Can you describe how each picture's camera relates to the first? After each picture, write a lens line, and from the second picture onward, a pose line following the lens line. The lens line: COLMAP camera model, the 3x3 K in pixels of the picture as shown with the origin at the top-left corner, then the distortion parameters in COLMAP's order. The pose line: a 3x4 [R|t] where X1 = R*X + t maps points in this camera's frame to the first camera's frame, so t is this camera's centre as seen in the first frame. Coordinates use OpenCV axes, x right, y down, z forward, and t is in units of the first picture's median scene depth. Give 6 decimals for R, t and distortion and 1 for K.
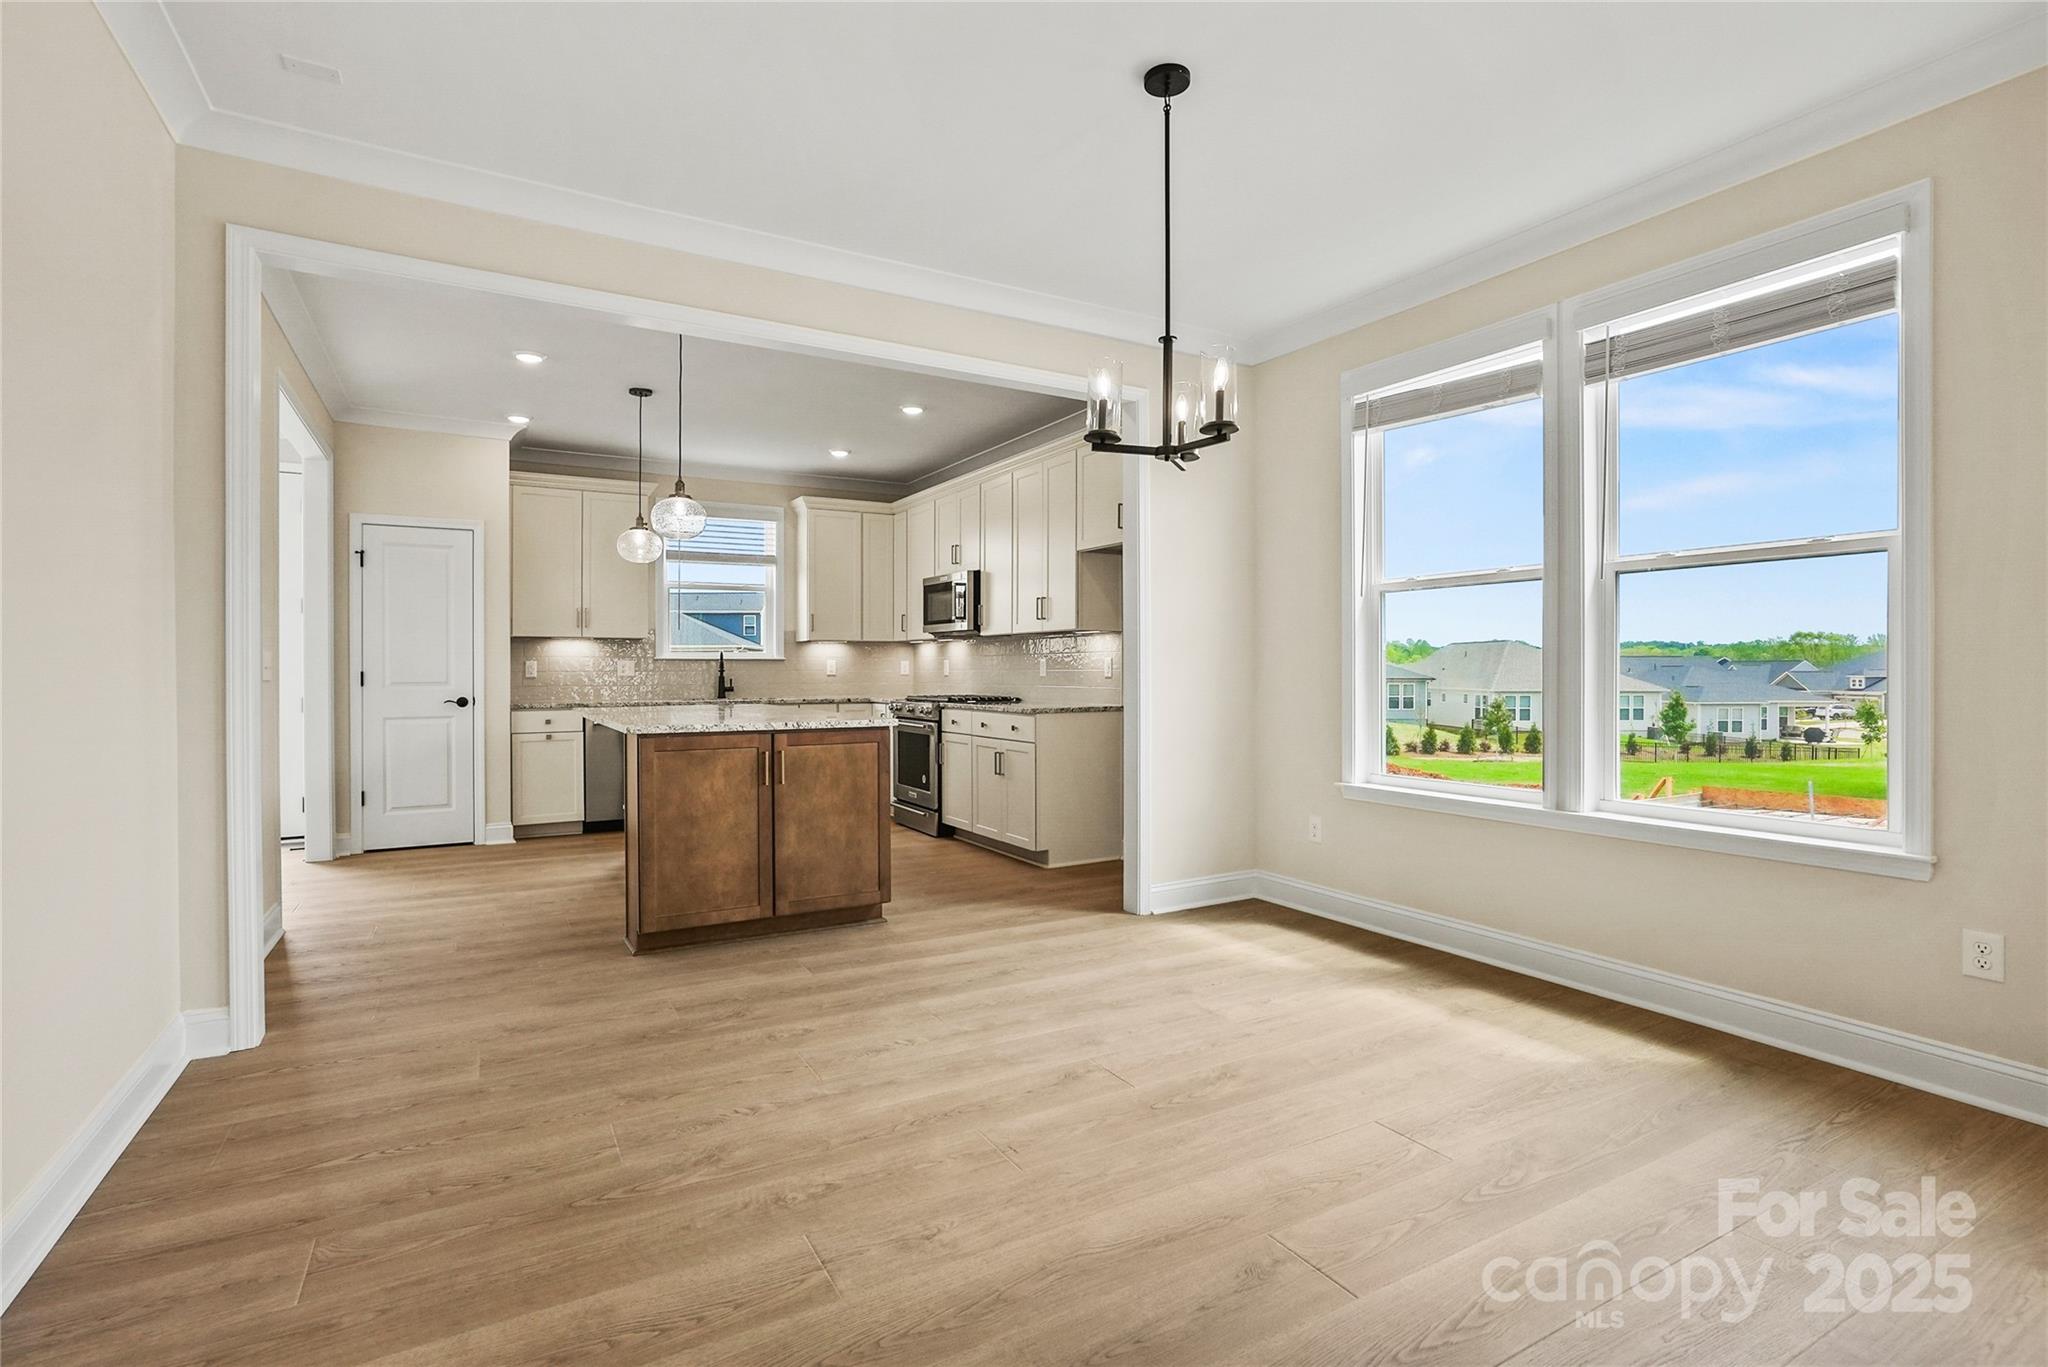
lens RADIAL K [[969.4, 0, 1020.4], [0, 969.4, 673.7], [0, 0, 1]] dist [-0.044716, 0.027341]
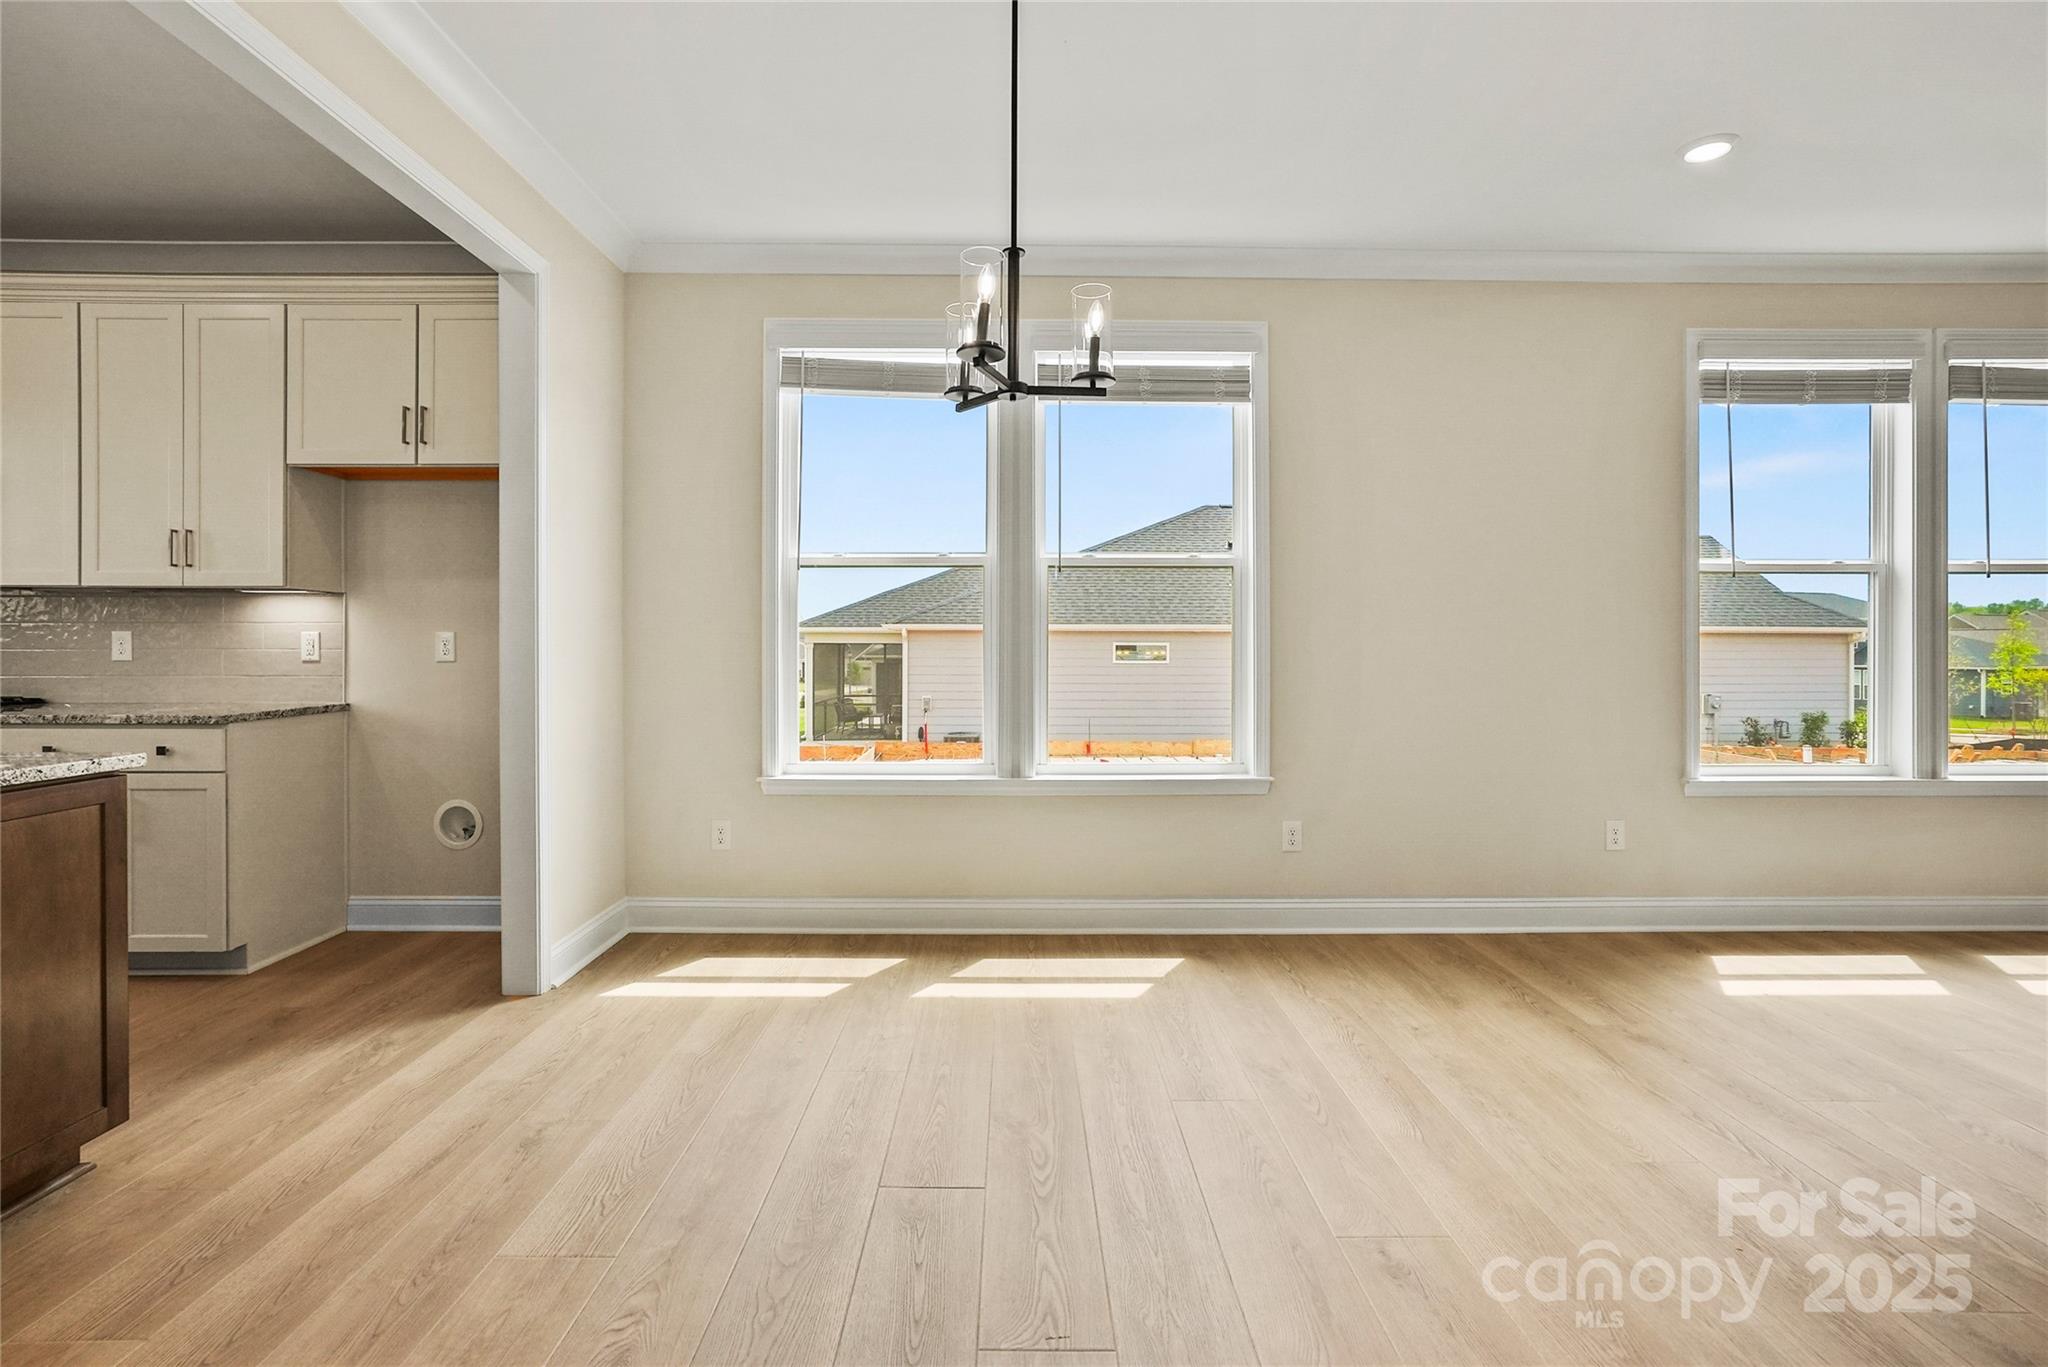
lens RADIAL K [[973.8, 0, 1021.0], [0, 973.8, 652.9], [0, 0, 1]] dist [-0.046134, 0.026750]
pose [[0.489164, -0.005708, 0.872173, -0.256707], [0.000684, 0.999981, 0.006161, -0.005816], [-0.872192, -0.002417, 0.489158, 0.274453]]
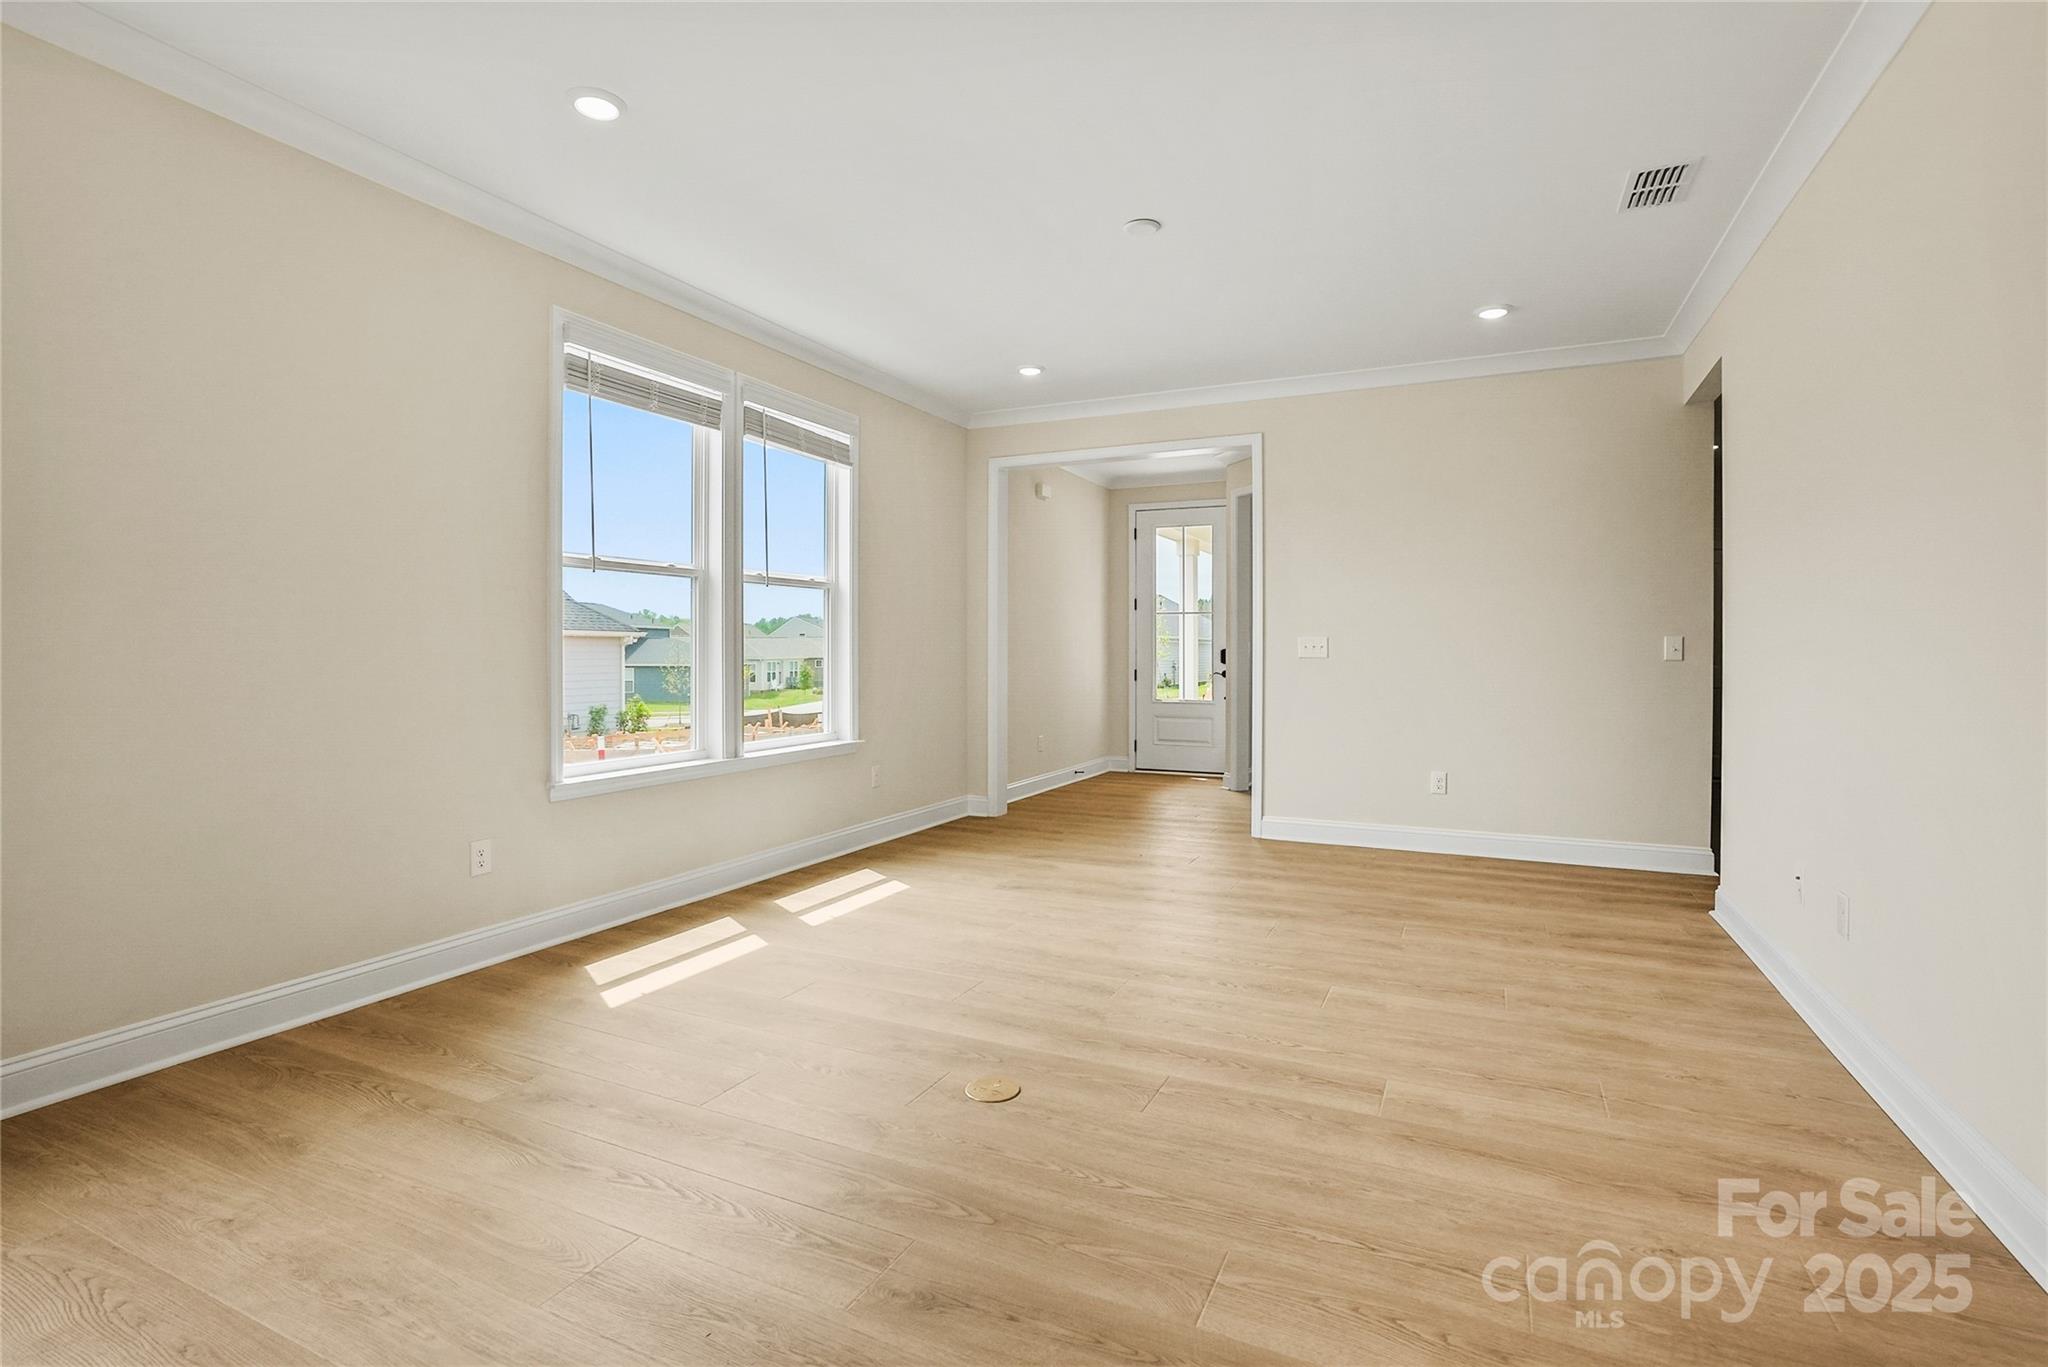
lens RADIAL K [[975.2, 0, 1018.6], [0, 975.2, 645.0], [0, 0, 1]] dist [-0.042277, 0.022405]
pose [[-0.566022, 0.003749, 0.824382, -0.136298], [0.001696, 0.999993, -0.003383, -0.001183], [-0.824388, -0.000516, -0.566024, 0.303705]]
